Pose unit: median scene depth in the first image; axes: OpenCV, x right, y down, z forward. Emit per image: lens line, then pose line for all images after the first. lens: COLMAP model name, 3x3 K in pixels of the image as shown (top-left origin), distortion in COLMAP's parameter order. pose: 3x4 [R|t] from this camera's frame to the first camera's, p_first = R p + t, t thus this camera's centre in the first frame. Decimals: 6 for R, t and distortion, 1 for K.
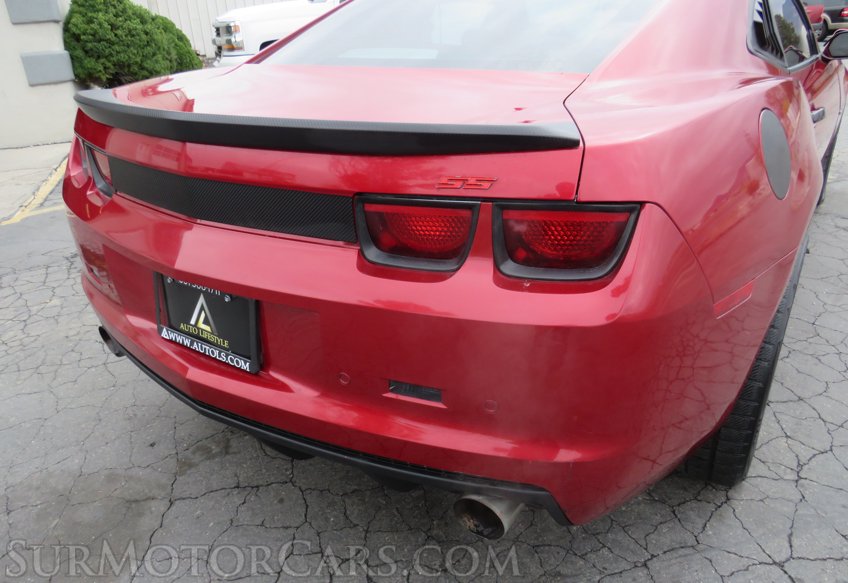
lens RADIAL K [[599.4, 0, 424.0], [0, 599.4, 291.5], [0, 0, 1]] dist [-0.033691, 0.002162]
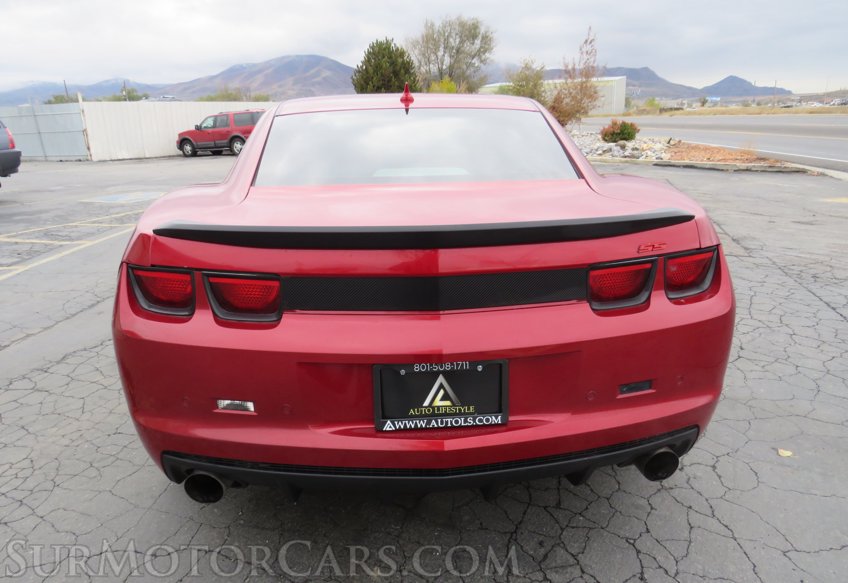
lens RADIAL K [[626.5, 0, 417.8], [0, 626.5, 294.1], [0, 0, 1]] dist [-0.042089, 0.029585]
pose [[0.798697, -0.161107, 0.579766, -1.070364], [0.255458, 0.963139, -0.084285, -0.054967], [-0.544816, 0.215424, 0.810412, -0.013241]]
